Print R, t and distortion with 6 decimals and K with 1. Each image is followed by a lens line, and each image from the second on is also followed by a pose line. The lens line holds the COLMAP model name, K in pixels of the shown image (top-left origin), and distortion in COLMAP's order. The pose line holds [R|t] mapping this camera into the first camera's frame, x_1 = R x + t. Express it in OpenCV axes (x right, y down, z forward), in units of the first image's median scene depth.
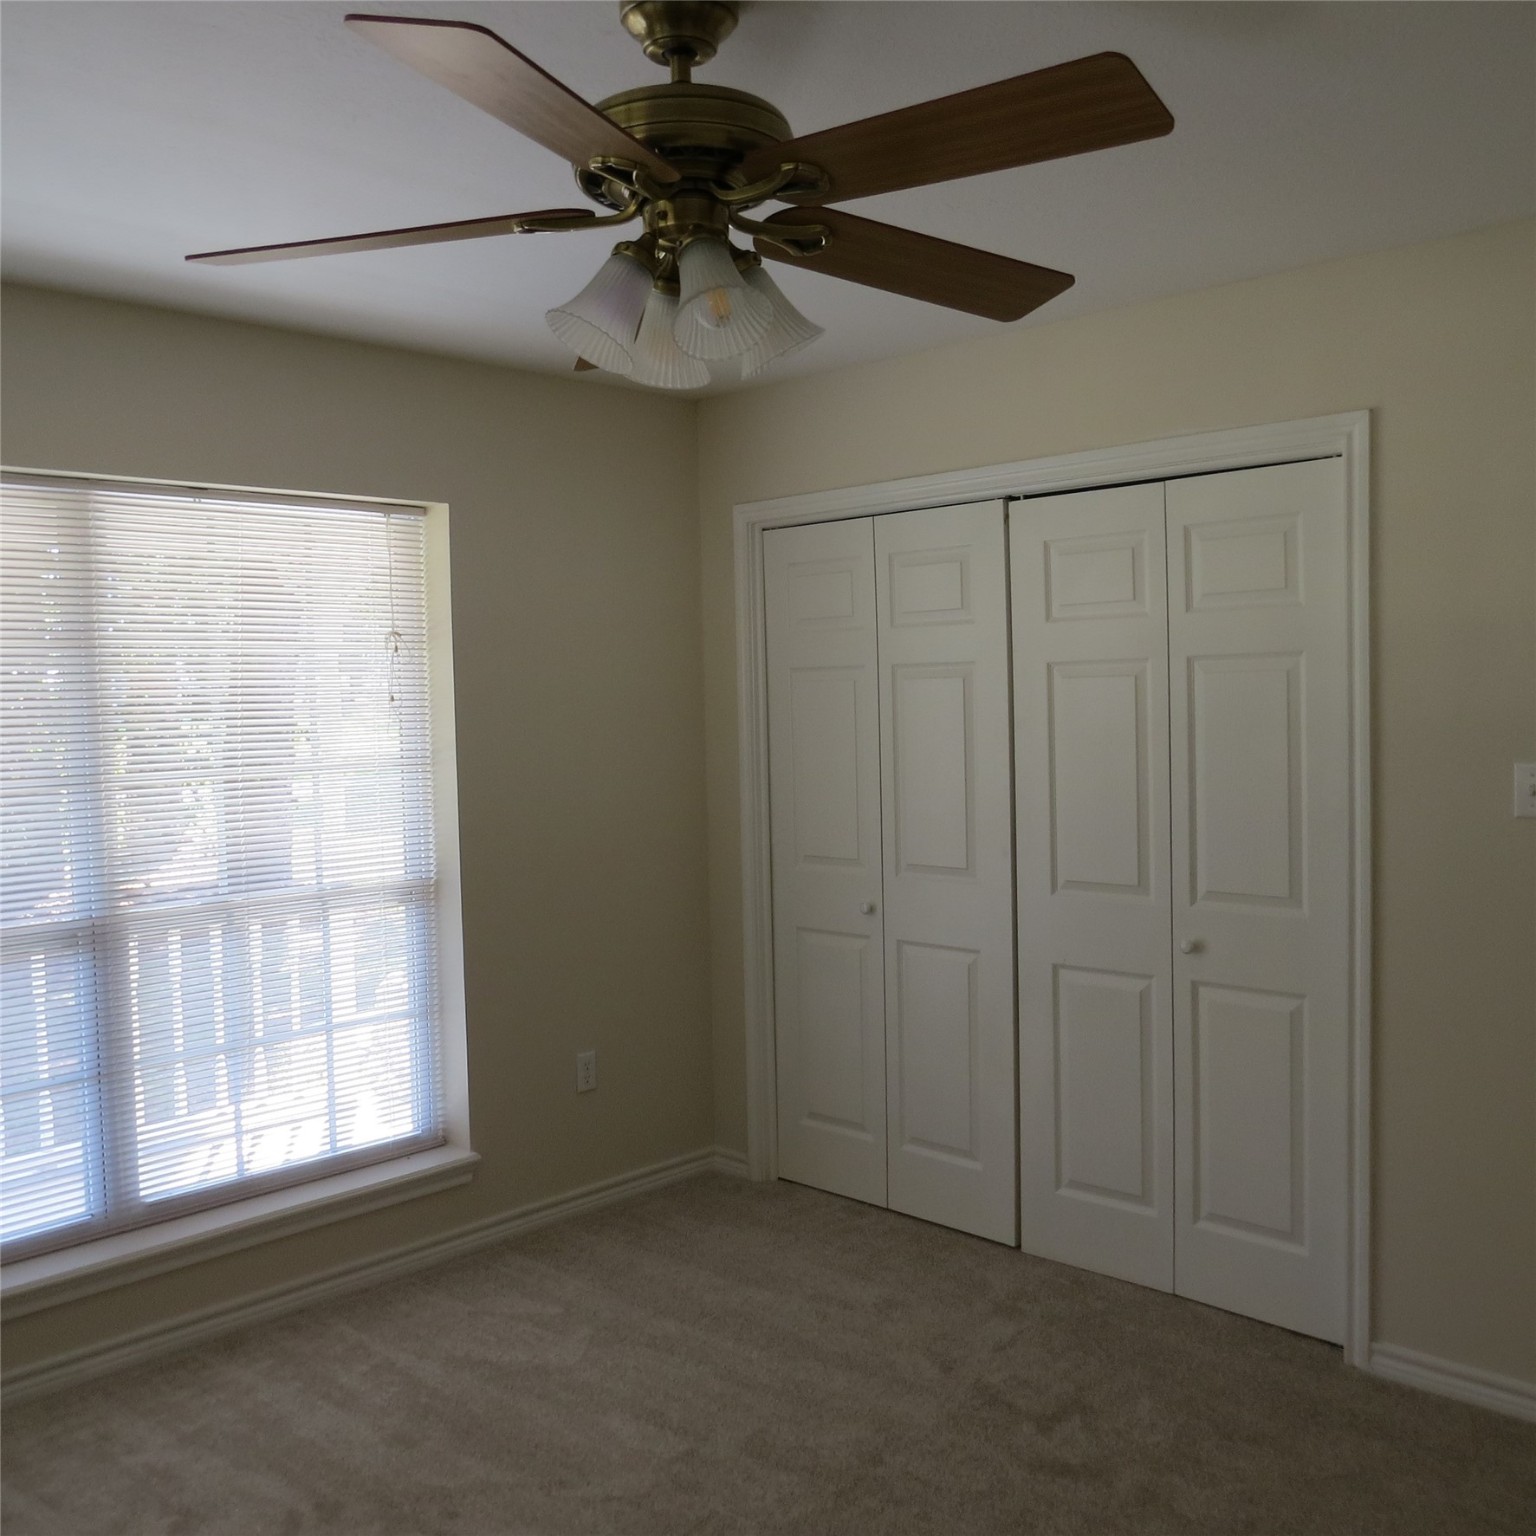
lens RADIAL K [[1464.1, 0, 768.0], [0, 1464.1, 768.0], [0, 0, 1]] dist [-0.028362, -0.006833]
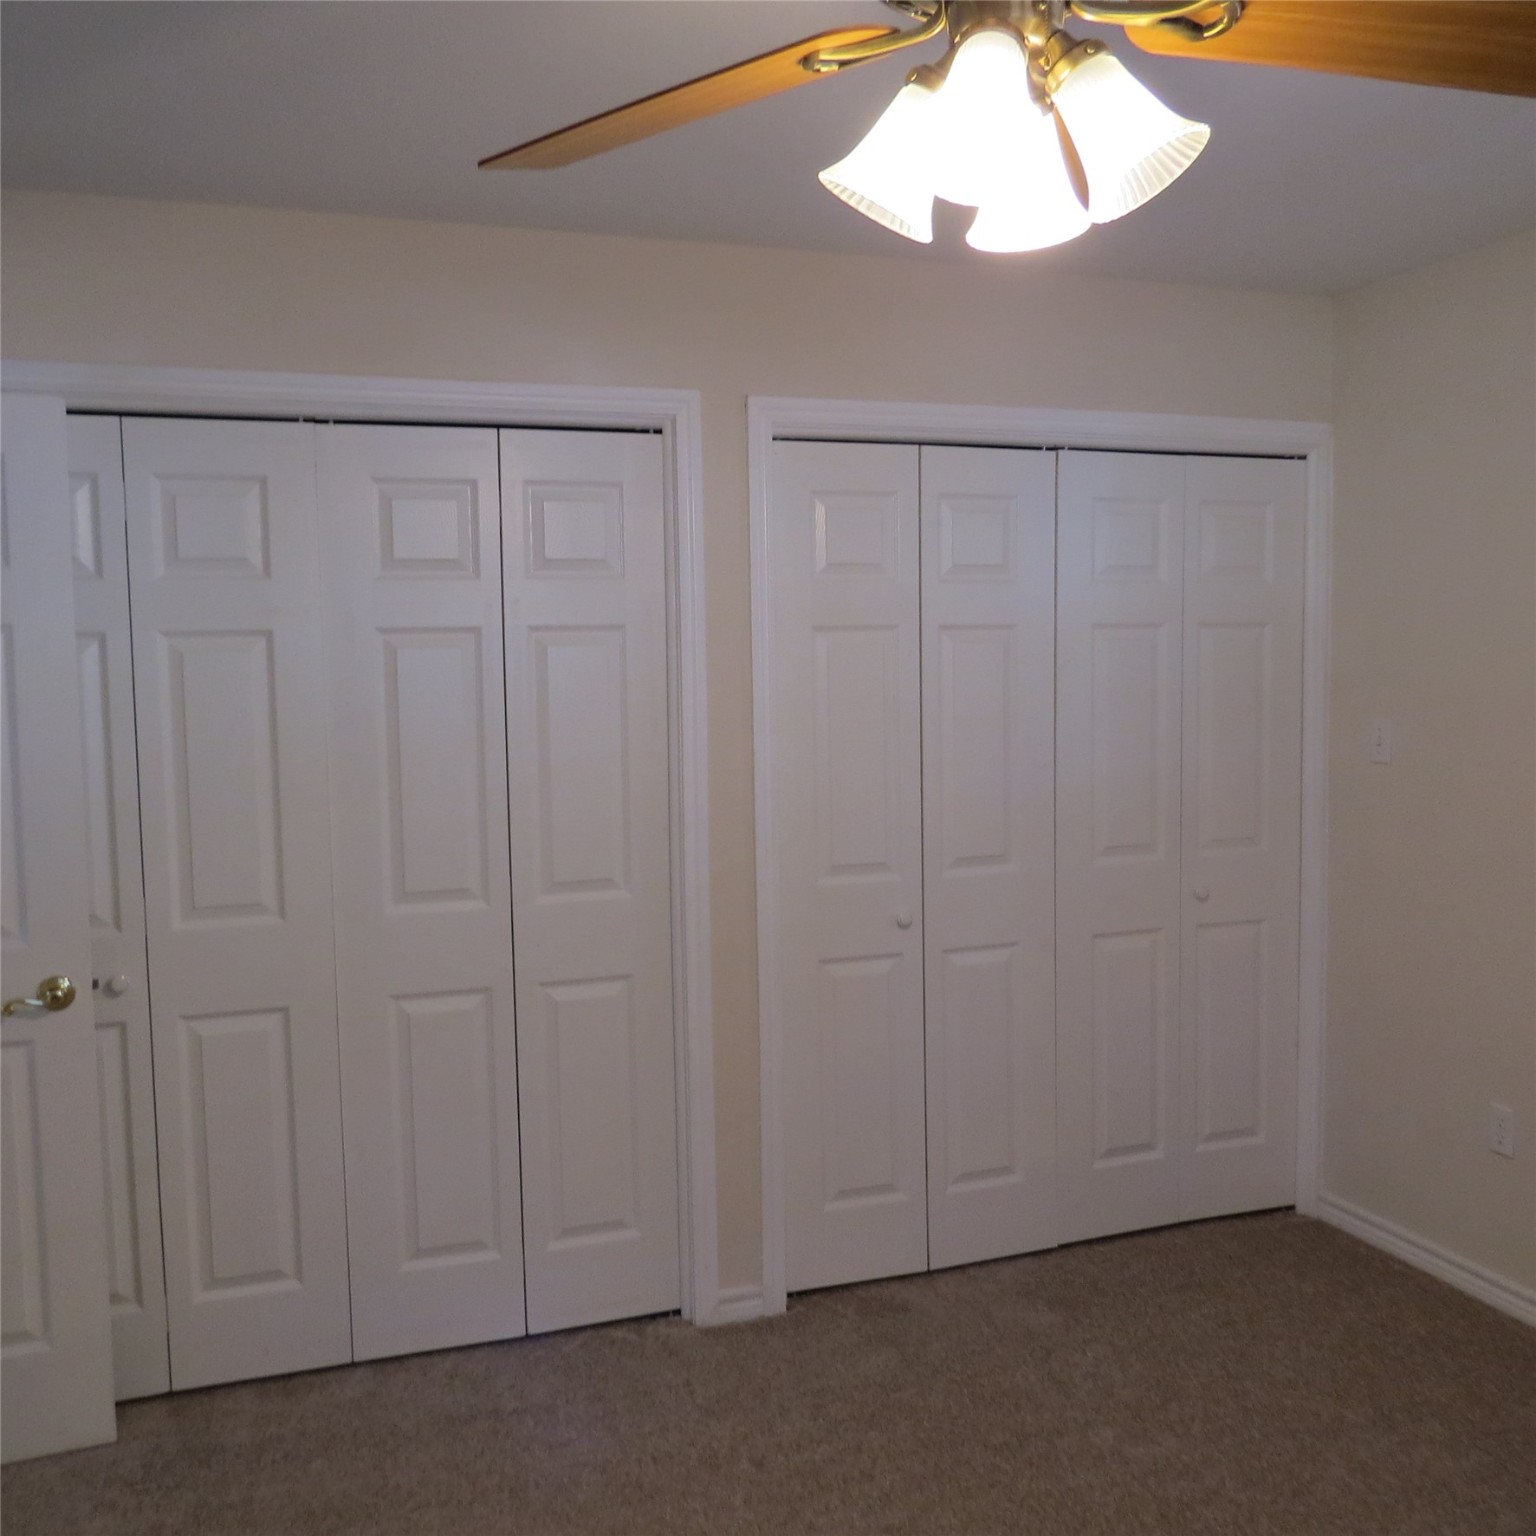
lens RADIAL K [[1464.1, 0, 768.0], [0, 1464.1, 768.0], [0, 0, 1]] dist [-0.028362, -0.006833]
pose [[0.438695, -0.054105, 0.897006, -0.686512], [0.050162, 0.998104, 0.035670, -0.022041], [-0.897235, 0.029347, 0.440577, 0.695253]]
